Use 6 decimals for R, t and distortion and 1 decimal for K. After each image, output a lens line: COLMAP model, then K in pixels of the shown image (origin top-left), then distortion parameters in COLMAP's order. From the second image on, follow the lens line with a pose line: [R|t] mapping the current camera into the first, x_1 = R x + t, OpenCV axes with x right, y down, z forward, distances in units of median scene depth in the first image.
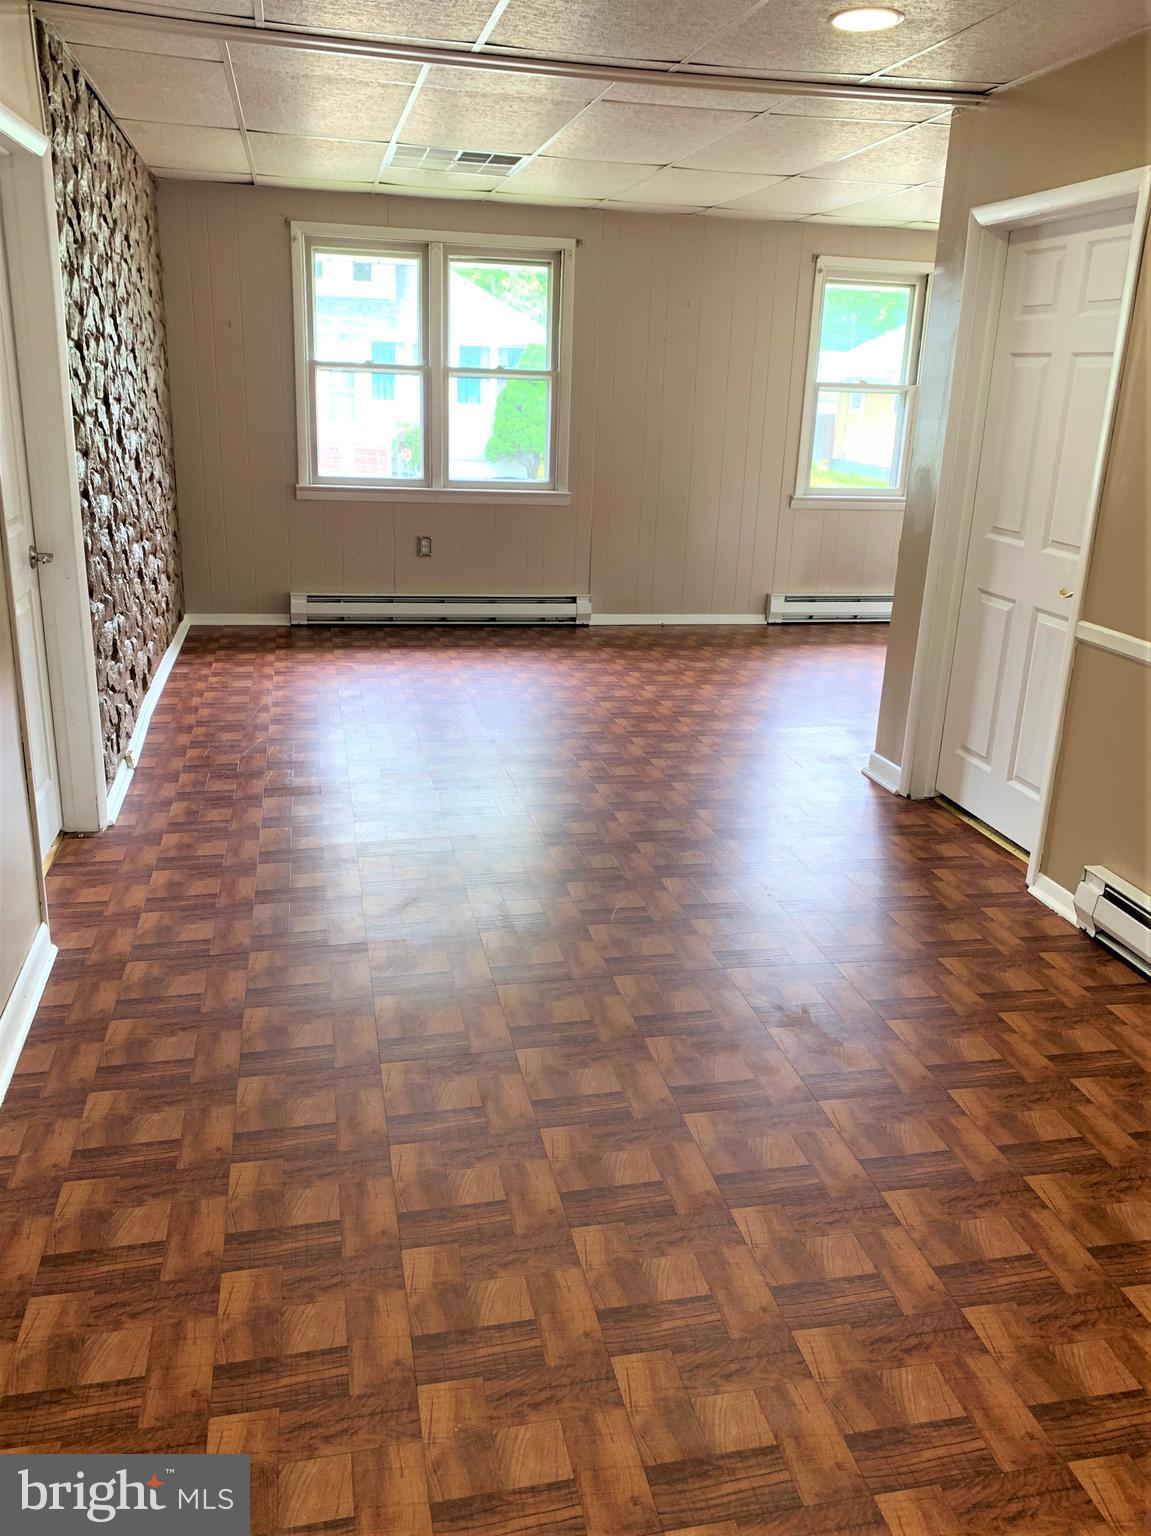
lens RADIAL K [[1189.7, 0, 575.5], [0, 1189.7, 768.0], [0, 0, 1]] dist [0.007012, 0.000511]
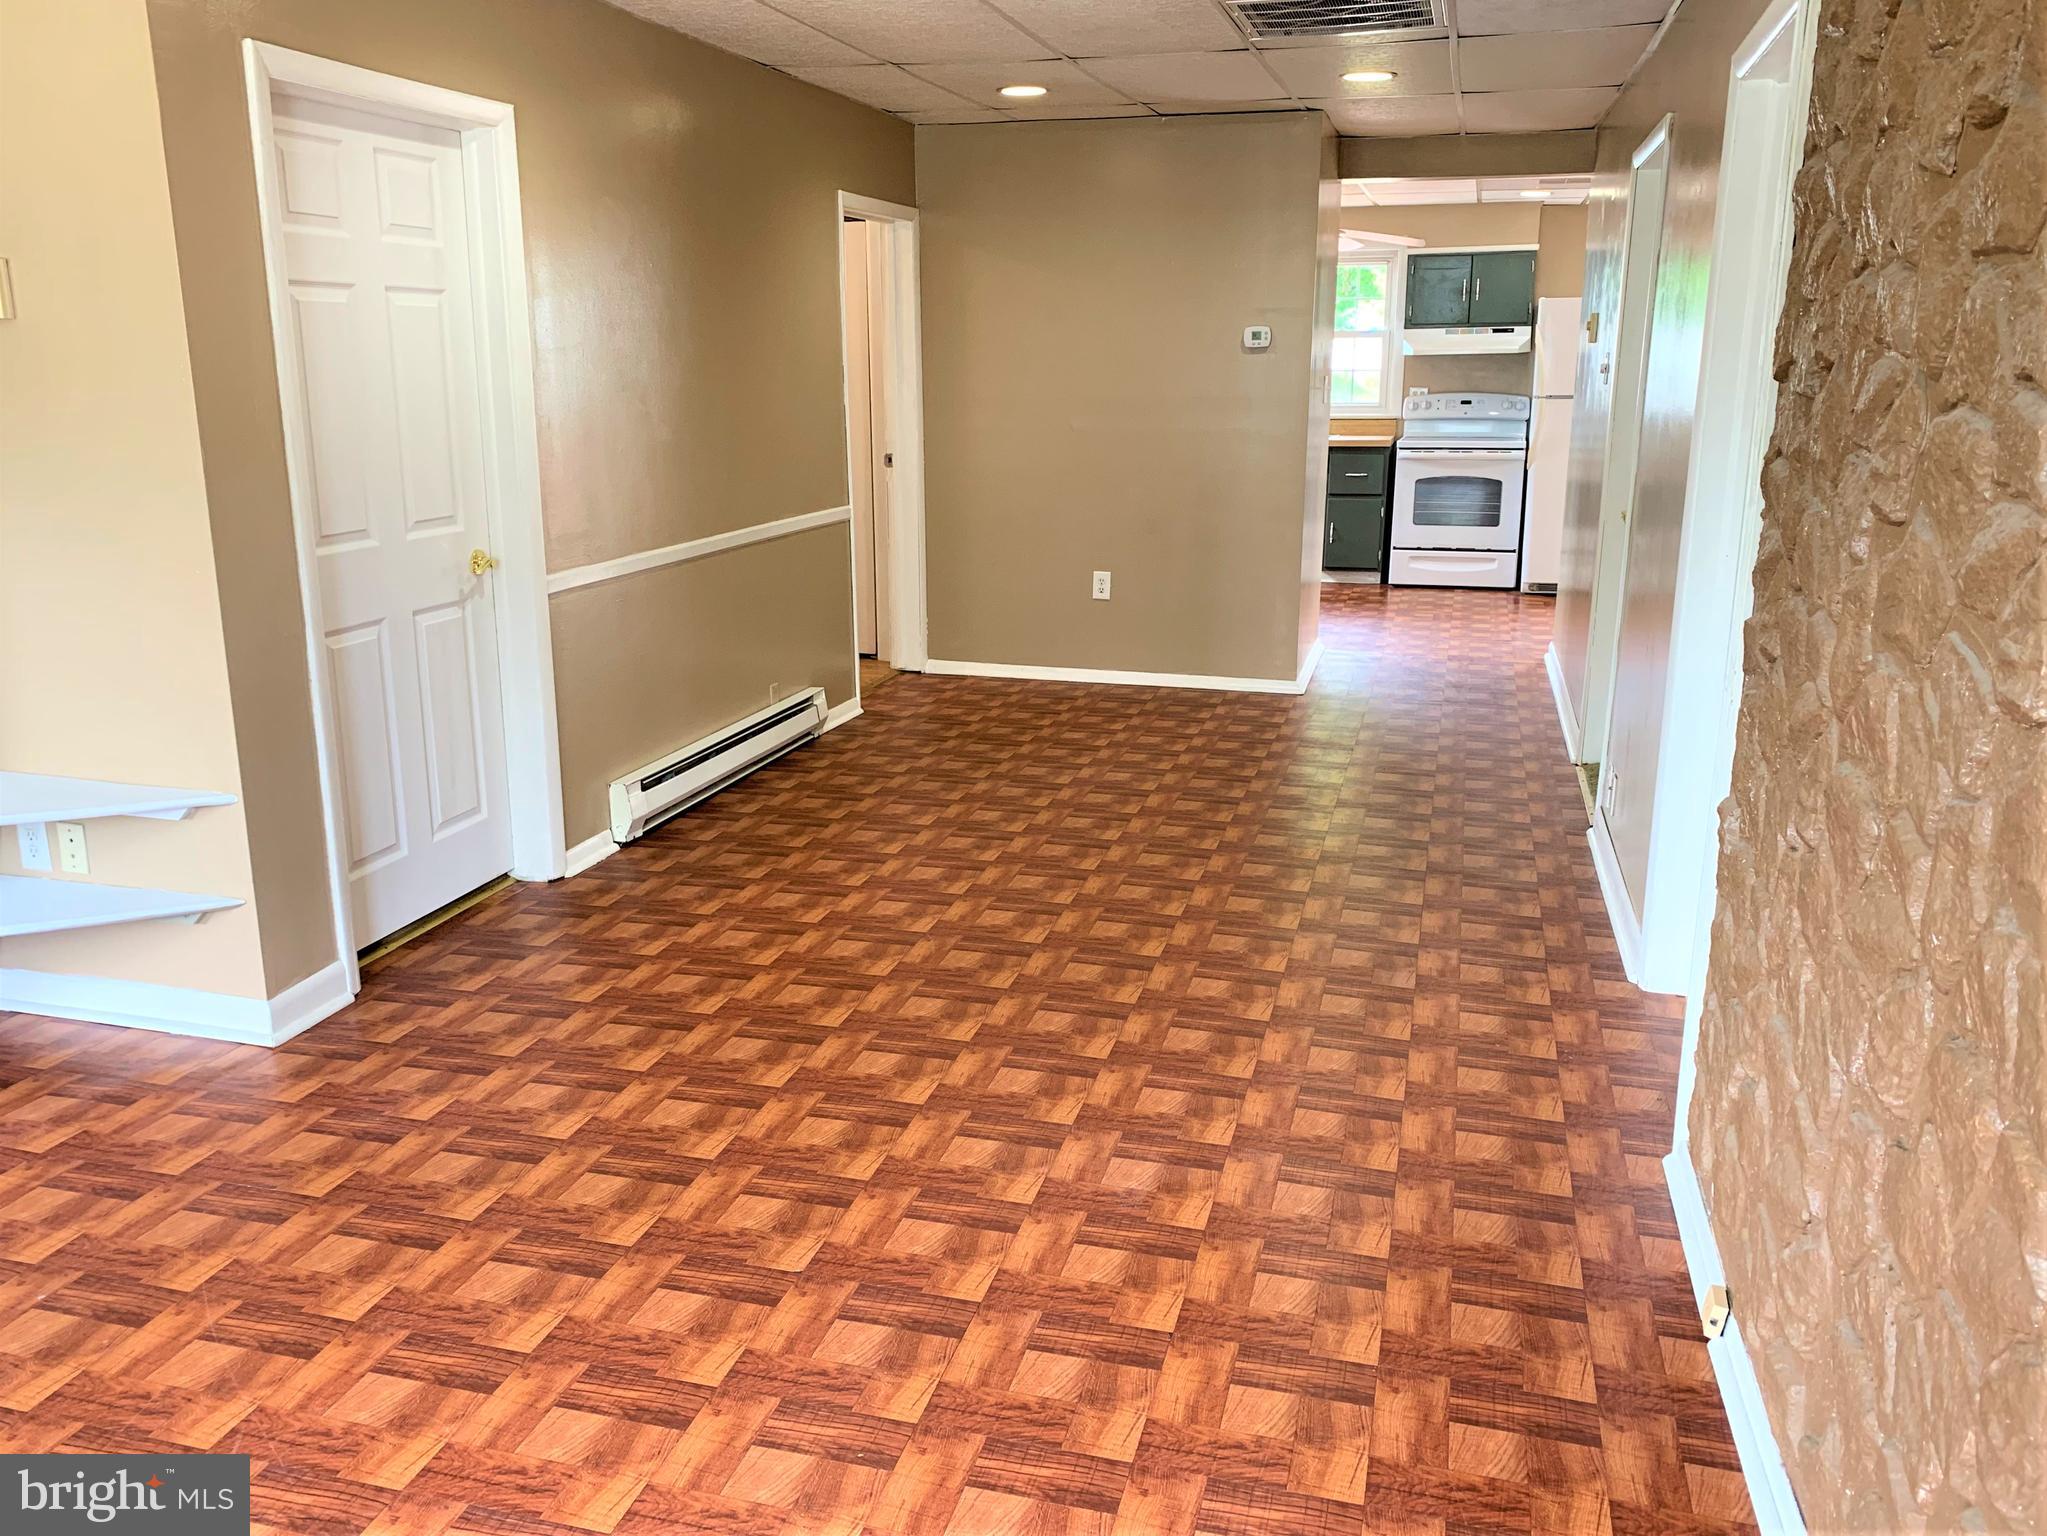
lens RADIAL K [[1605.4, 0, 1014.7], [0, 1605.4, 747.2], [0, 0, 1]] dist [-0.000111, 0.006870]
pose [[-0.878182, -0.154929, 0.452542, -0.449423], [0.113705, 0.851358, 0.512115, -0.562346], [-0.464616, 0.501186, -0.730031, 1.666563]]
